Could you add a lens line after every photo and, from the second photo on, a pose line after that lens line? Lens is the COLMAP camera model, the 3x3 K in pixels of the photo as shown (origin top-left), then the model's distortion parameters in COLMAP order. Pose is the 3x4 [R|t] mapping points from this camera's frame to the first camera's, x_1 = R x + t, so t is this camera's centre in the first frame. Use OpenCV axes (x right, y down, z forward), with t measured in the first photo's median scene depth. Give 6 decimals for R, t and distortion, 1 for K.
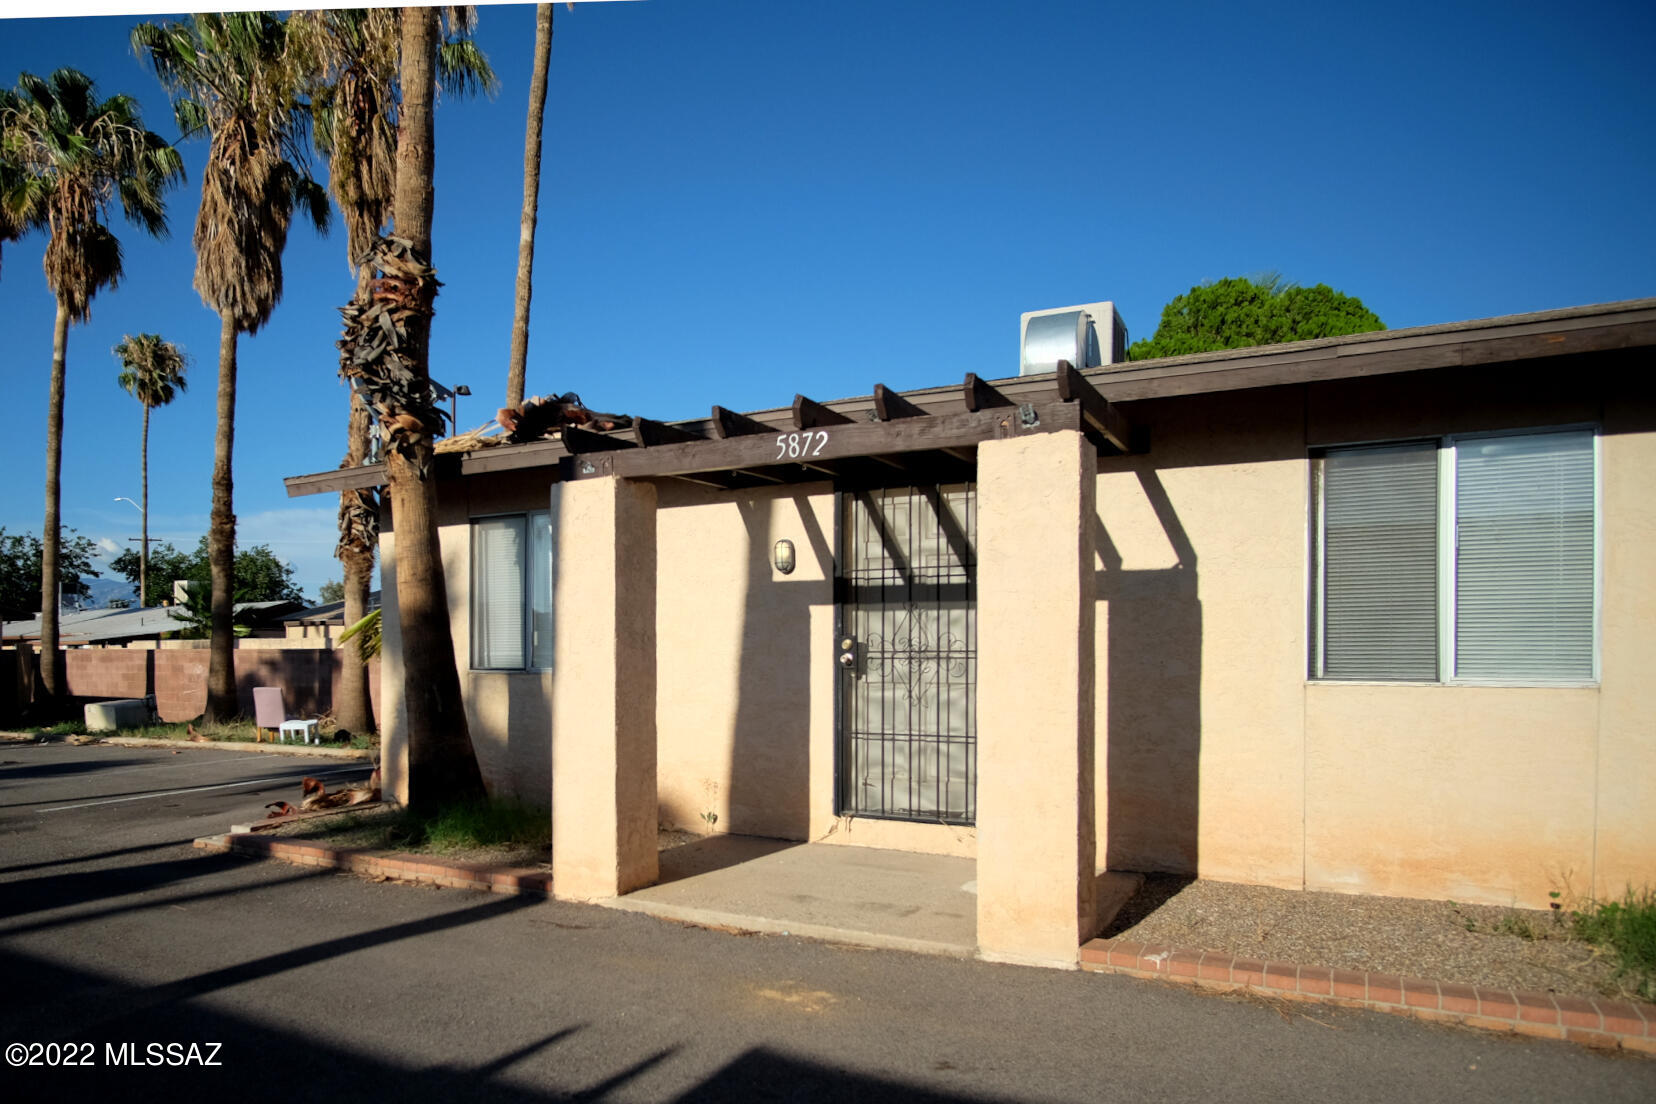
lens RADIAL K [[1062.3, 0, 826.1], [0, 1062.3, 658.7], [0, 0, 1]] dist [-0.030476, 0.005511]
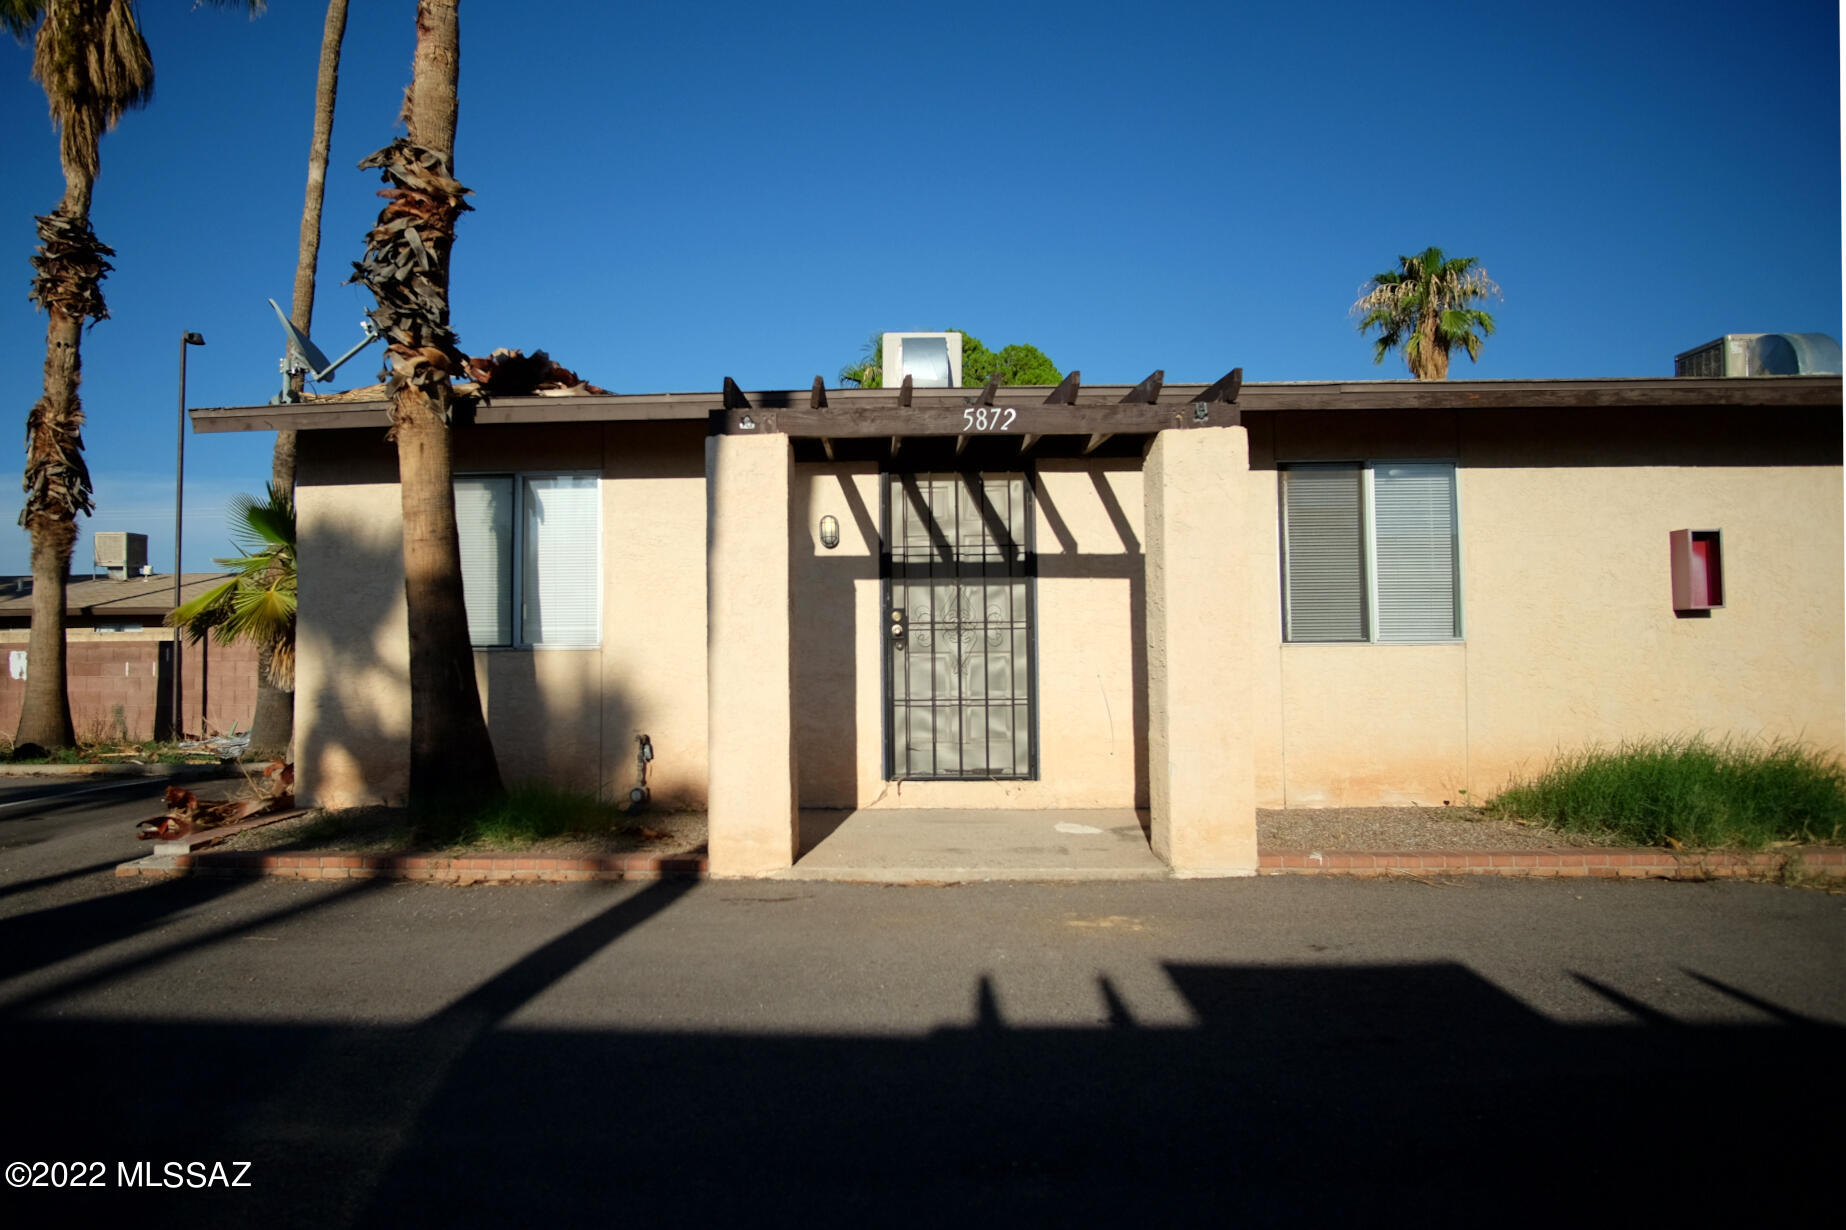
lens RADIAL K [[995.9, 0, 923.0], [0, 995.9, 615.0], [0, 0, 1]] dist [-0.032813, 0.008347]
pose [[0.893872, 0.010017, 0.448210, -0.400257], [0.013166, 0.998733, -0.048577, 0.033608], [-0.448128, 0.049323, 0.892608, 0.105217]]
